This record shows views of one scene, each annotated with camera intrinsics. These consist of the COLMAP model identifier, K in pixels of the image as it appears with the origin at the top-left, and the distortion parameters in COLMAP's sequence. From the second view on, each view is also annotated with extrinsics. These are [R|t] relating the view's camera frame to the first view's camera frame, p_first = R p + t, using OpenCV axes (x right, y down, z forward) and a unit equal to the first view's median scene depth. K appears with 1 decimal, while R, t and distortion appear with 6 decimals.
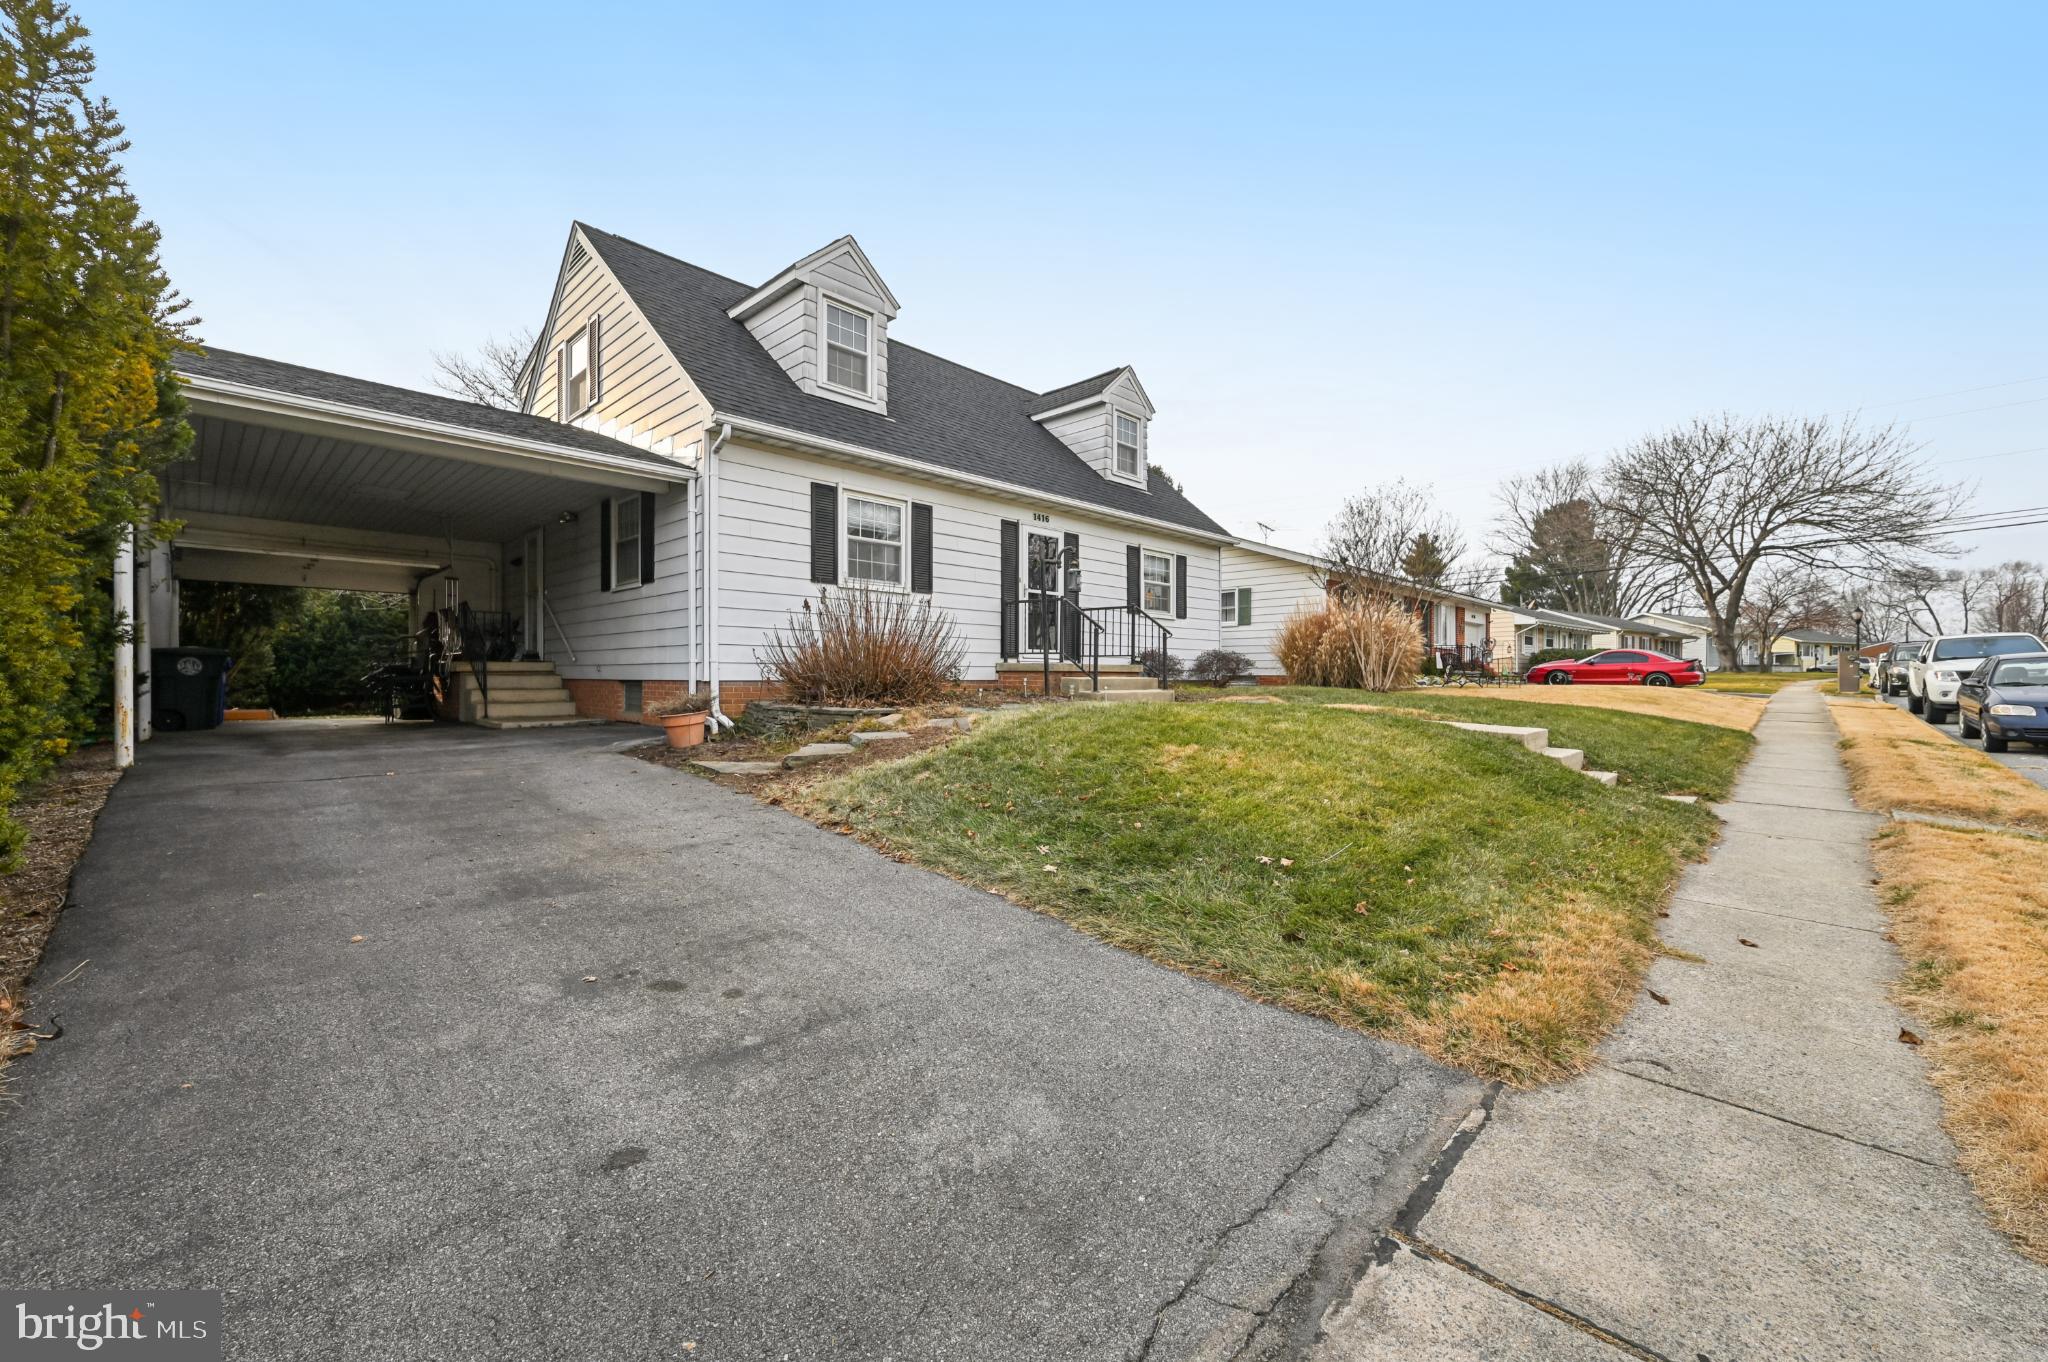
lens RADIAL K [[804.3, 0, 1105.3], [0, 804.3, 664.2], [0, 0, 1]] dist [0.000417, -0.000123]
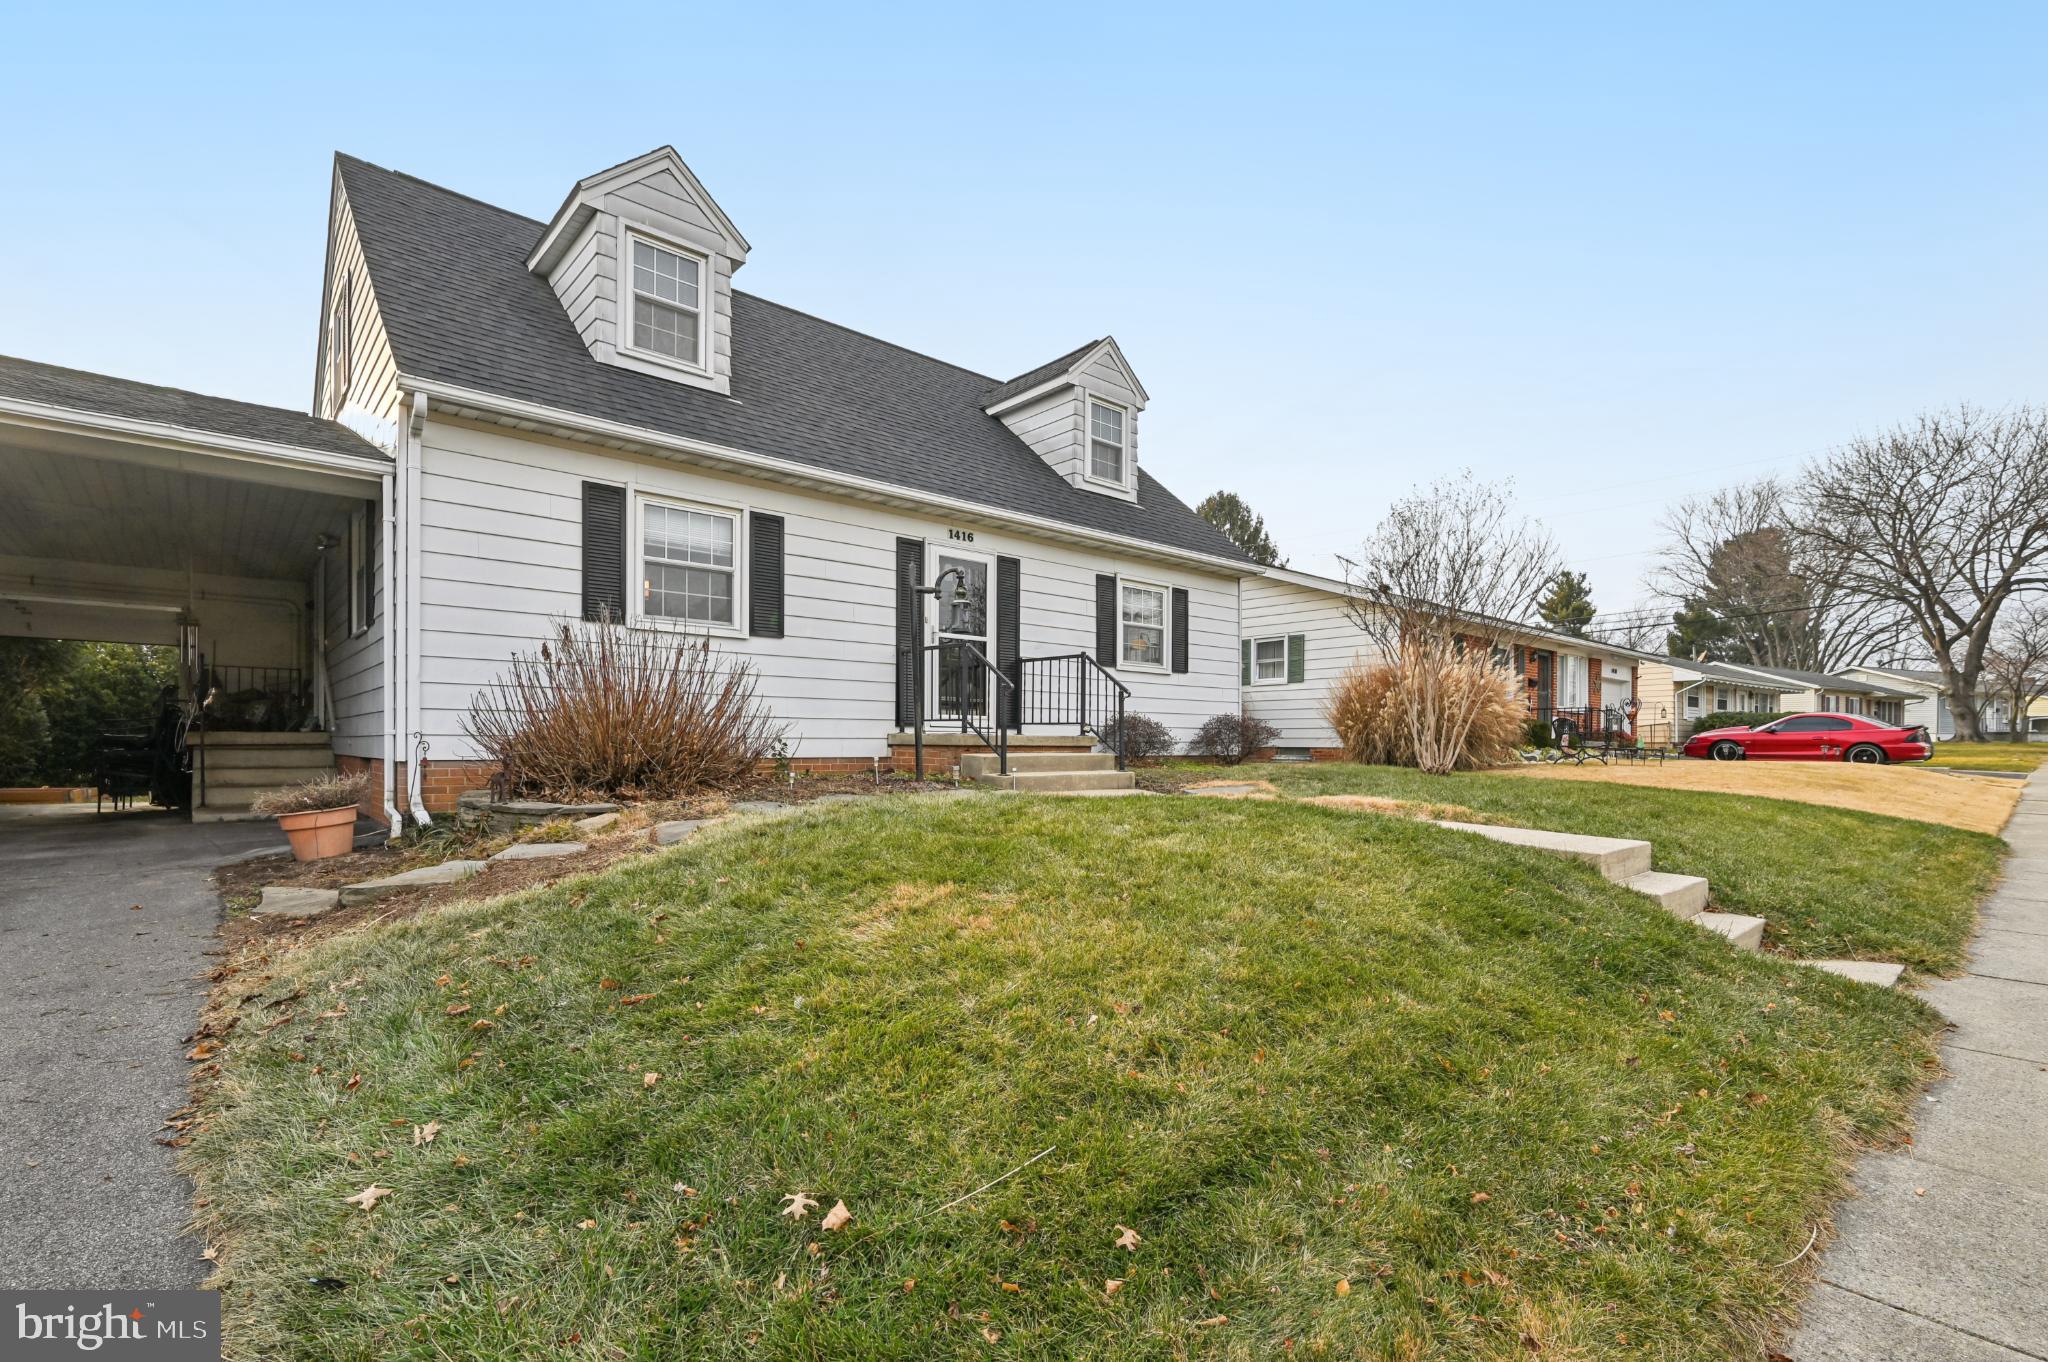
lens RADIAL K [[932.6, 0, 1111.6], [0, 932.6, 735.6], [0, 0, 1]] dist [0.000526, -0.001176]
pose [[0.996480, -0.000450, -0.083827, 0.128636], [0.000807, 0.999991, 0.004230, -0.003006], [0.083825, -0.004283, 0.996471, 0.163051]]
